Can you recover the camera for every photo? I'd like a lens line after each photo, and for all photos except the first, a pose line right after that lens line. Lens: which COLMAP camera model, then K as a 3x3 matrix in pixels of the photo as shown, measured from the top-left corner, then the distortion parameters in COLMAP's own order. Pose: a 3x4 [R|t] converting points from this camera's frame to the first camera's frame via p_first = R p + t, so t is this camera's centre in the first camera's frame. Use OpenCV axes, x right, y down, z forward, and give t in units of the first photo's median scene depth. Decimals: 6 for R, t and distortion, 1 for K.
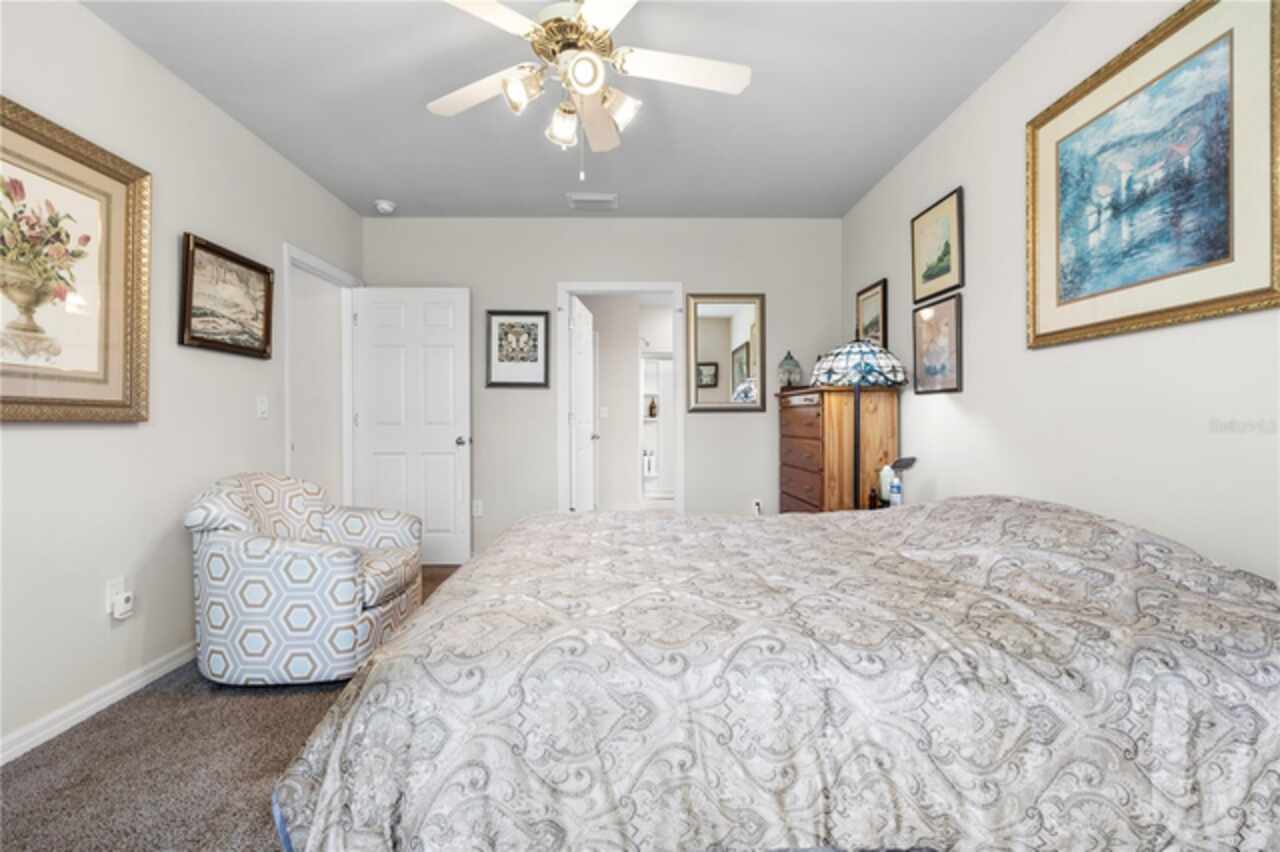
lens RADIAL K [[572.9, 0, 639.7], [0, 572.9, 423.6], [0, 0, 1]] dist [-0.004927, -0.000098]
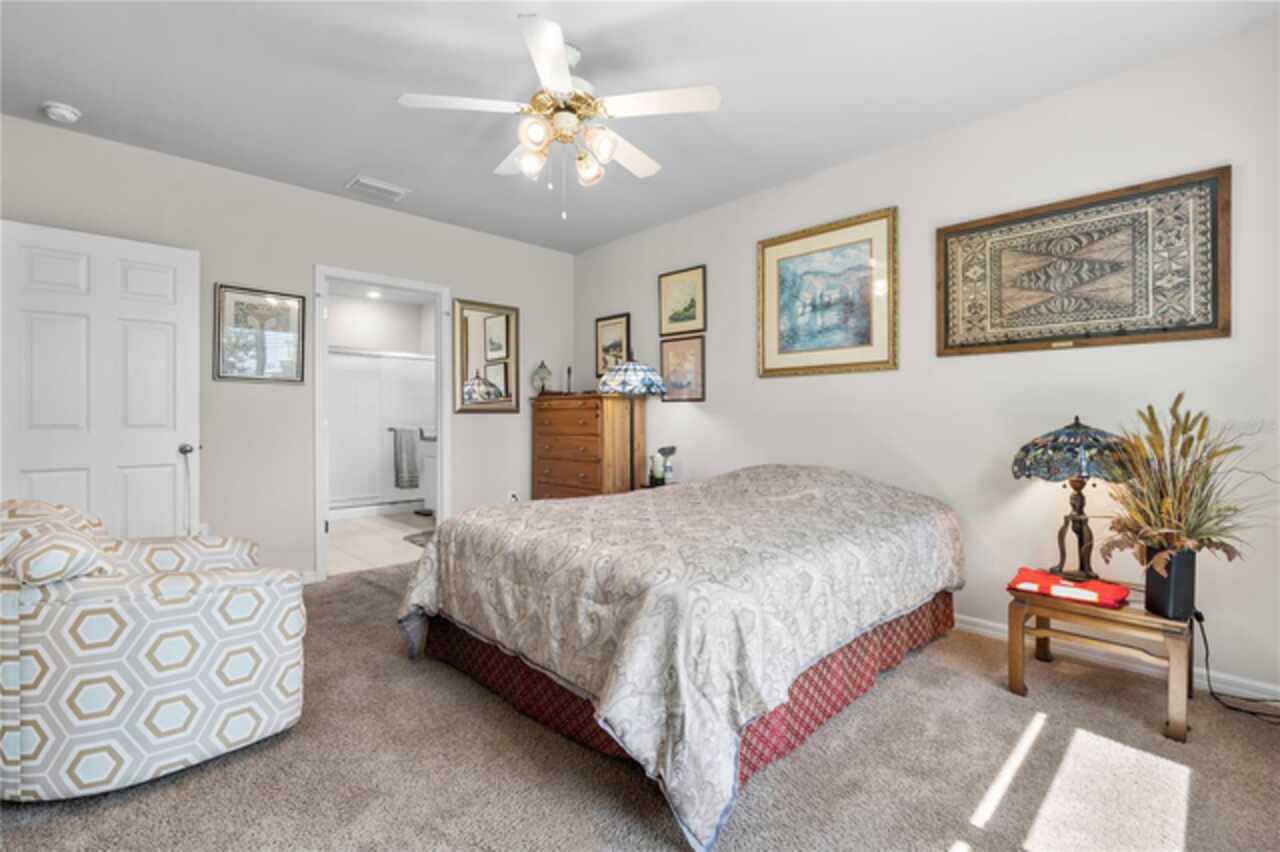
lens RADIAL K [[572.9, 0, 663.7], [0, 572.9, 417.5], [0, 0, 1]] dist [-0.004927, -0.000098]
pose [[0.713616, 0.002465, 0.700533, -0.691983], [0.006703, 0.999924, -0.010348, 0.002407], [-0.700505, 0.012080, 0.713545, 0.005919]]
